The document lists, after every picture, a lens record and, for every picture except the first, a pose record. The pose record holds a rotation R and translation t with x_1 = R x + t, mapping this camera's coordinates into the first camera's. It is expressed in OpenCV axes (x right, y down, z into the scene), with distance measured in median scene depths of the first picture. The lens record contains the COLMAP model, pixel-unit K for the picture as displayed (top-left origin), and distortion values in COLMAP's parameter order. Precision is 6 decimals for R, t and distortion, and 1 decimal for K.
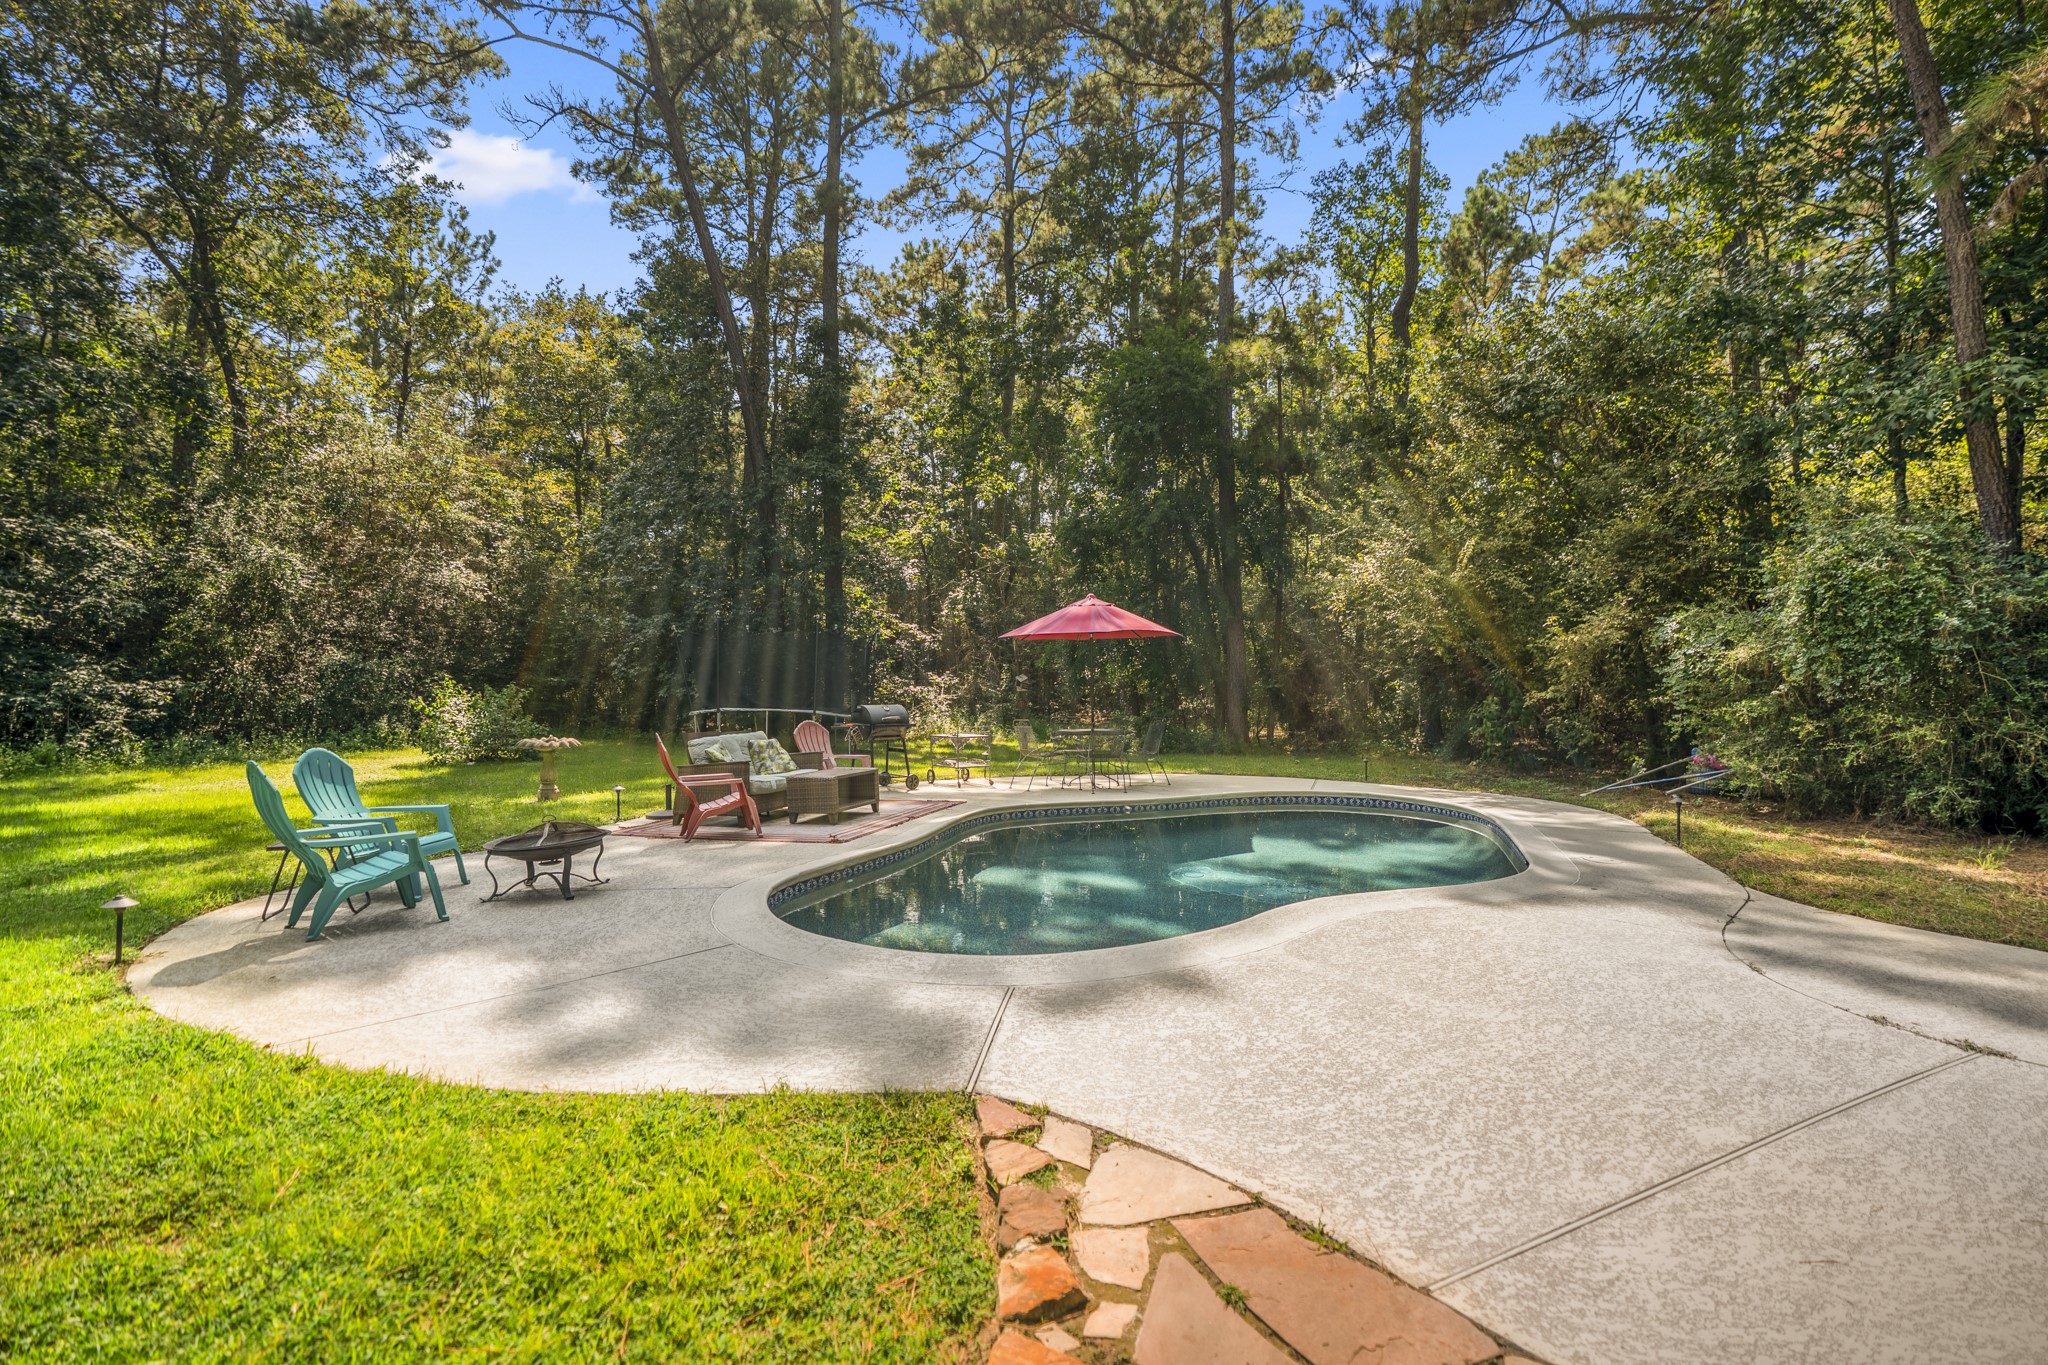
lens RADIAL K [[986.5, 0, 1026.8], [0, 986.5, 681.6], [0, 0, 1]] dist [-0.003902, 0.000251]
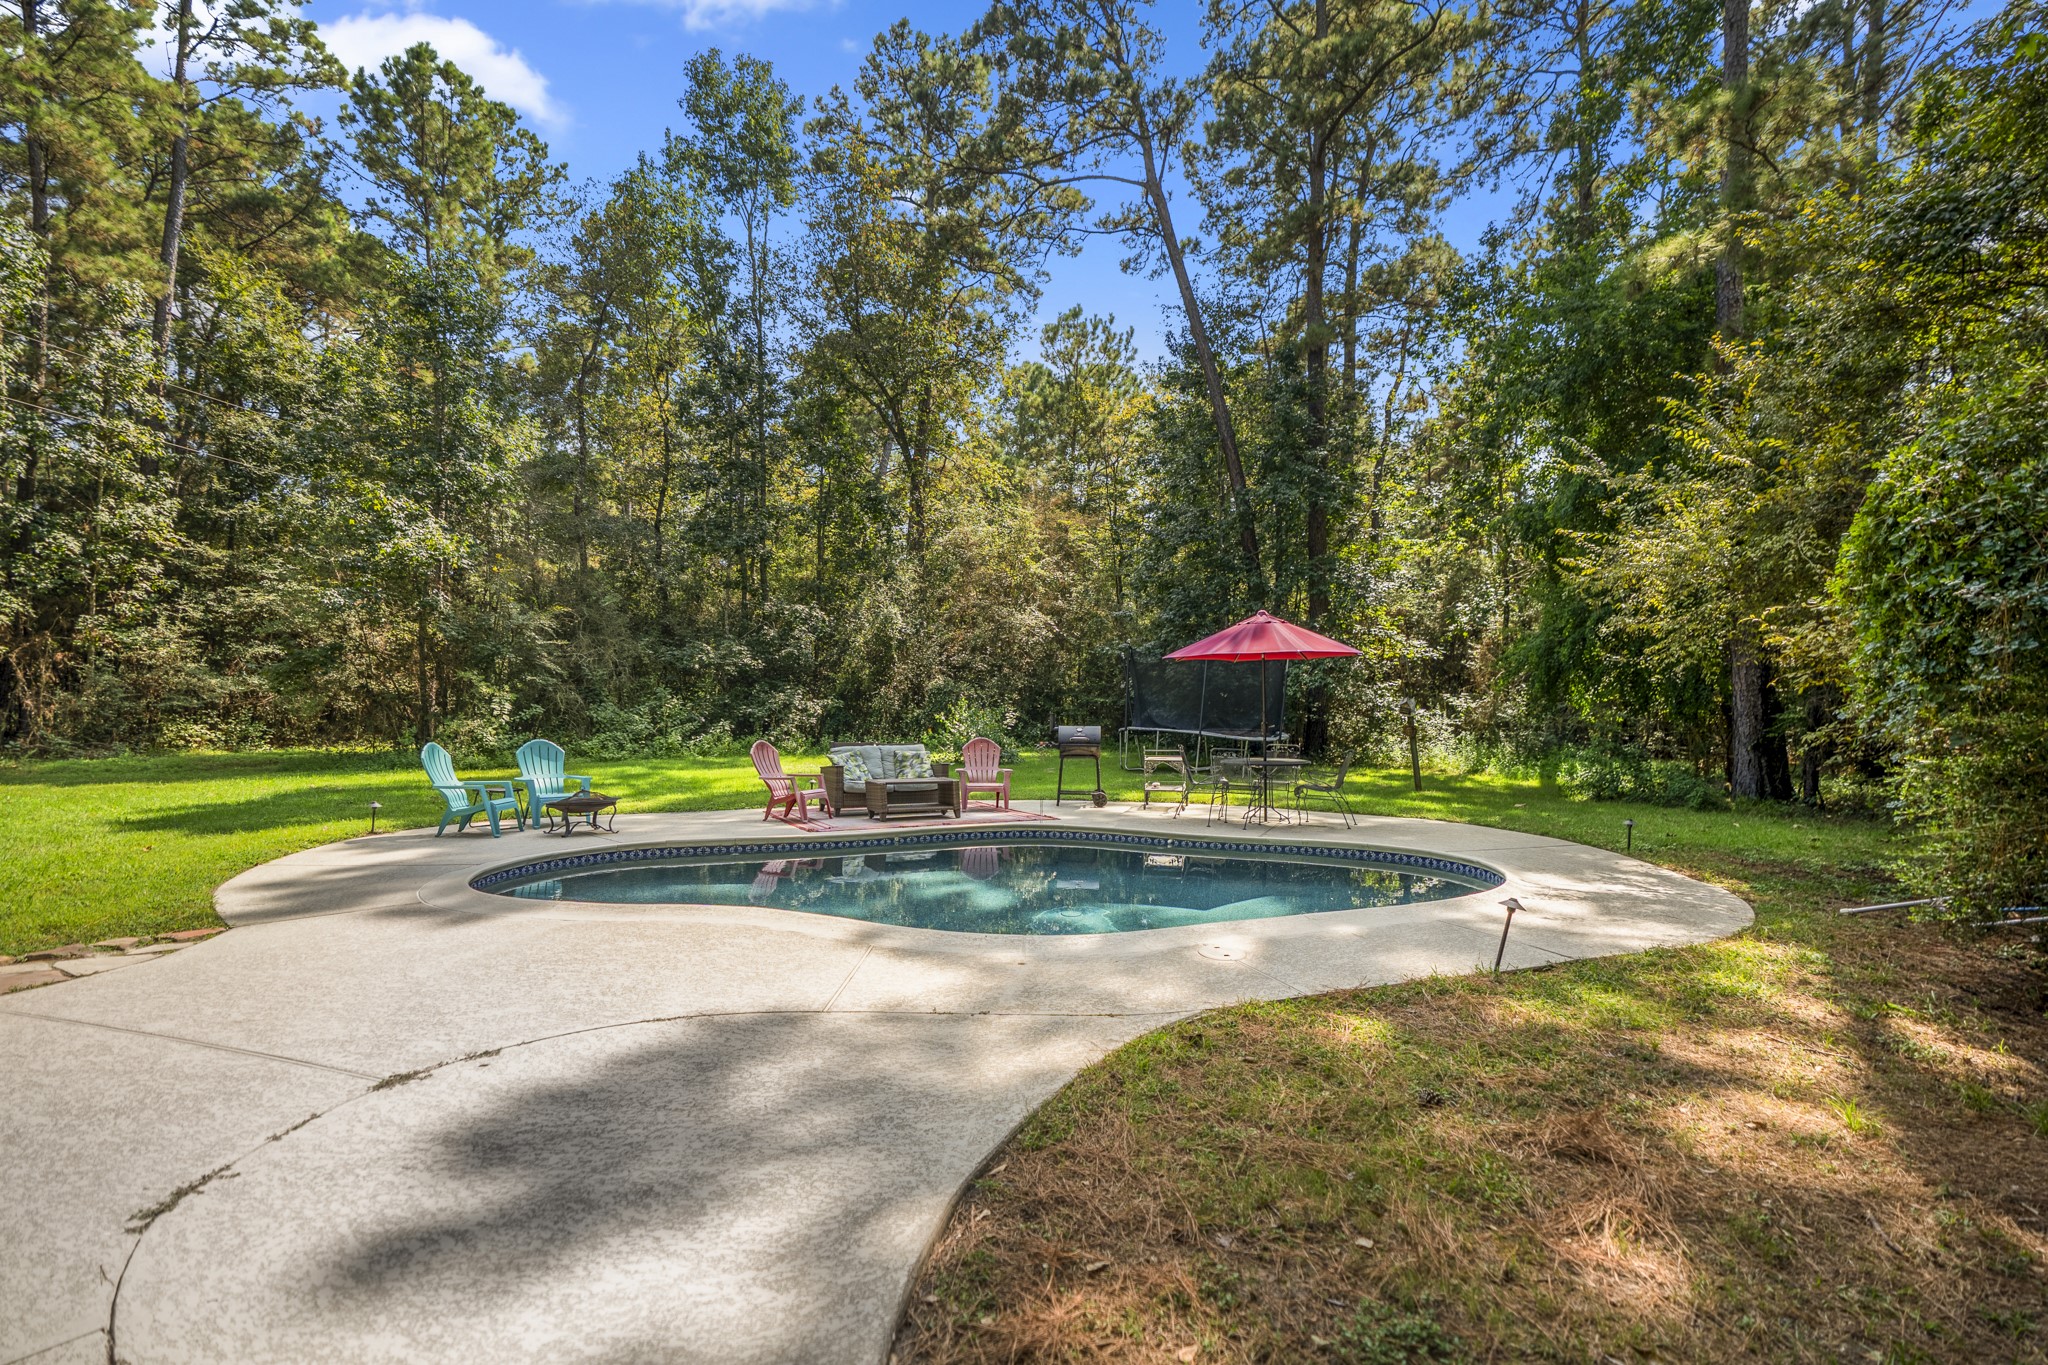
lens RADIAL K [[986.5, 0, 1024.8], [0, 986.5, 691.4], [0, 0, 1]] dist [-0.003902, 0.000251]
pose [[0.669700, -0.002189, -0.742629, 0.601353], [-0.002738, 0.999982, -0.005417, -0.008213], [0.742627, 0.005661, 0.669681, 0.219480]]
